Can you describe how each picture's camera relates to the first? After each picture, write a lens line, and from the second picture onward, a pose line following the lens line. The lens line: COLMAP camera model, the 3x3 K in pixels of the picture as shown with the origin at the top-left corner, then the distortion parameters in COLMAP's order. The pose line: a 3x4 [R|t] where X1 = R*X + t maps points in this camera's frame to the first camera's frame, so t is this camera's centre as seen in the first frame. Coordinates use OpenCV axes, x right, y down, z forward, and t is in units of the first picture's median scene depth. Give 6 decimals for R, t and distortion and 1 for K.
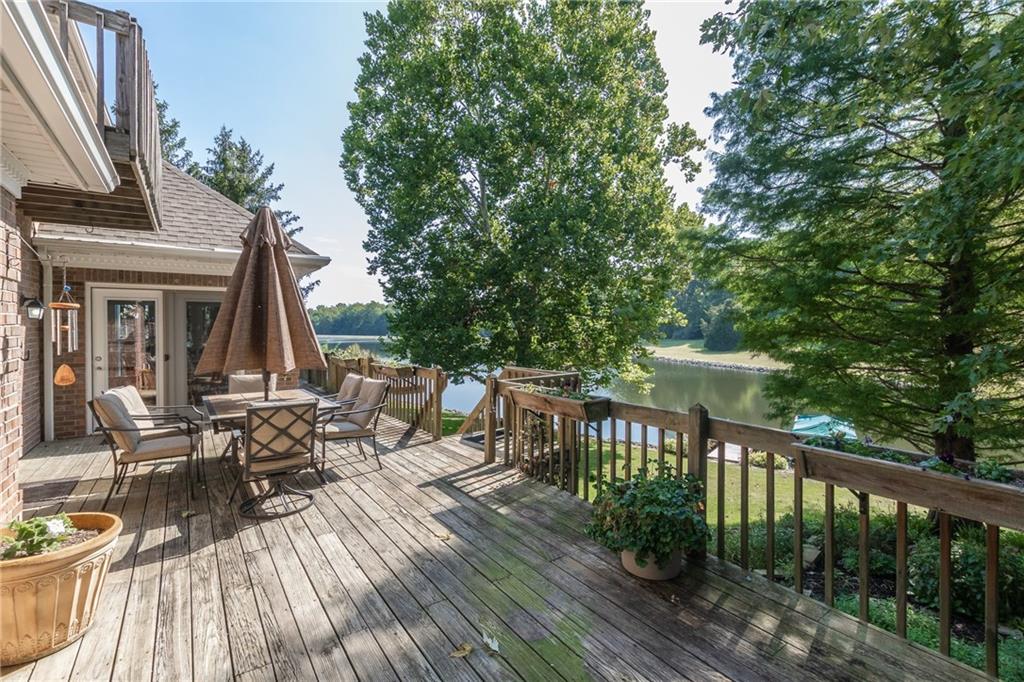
lens RADIAL K [[484.9, 0, 512.0], [0, 484.9, 334.6], [0, 0, 1]] dist [0.004583, -0.002553]
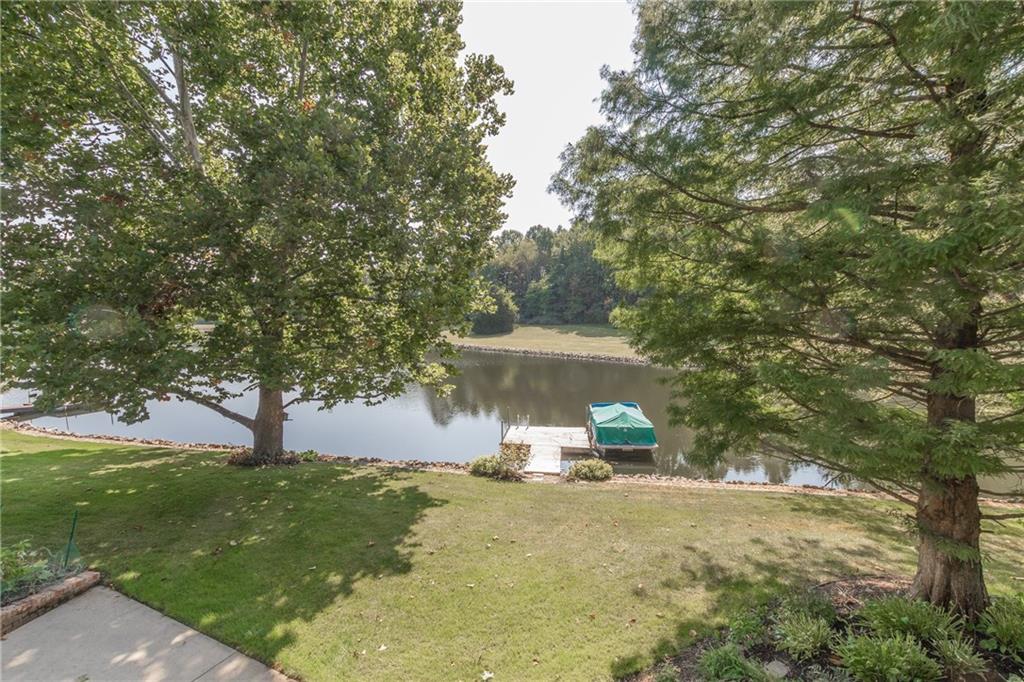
lens RADIAL K [[460.3, 0, 514.7], [0, 460.3, 345.0], [0, 0, 1]] dist [0.004413, 0.000418]
pose [[0.878504, -0.036653, 0.476328, 0.018880], [0.009819, 0.998227, 0.058703, -0.009559], [-0.477635, -0.046894, 0.877306, 0.301853]]
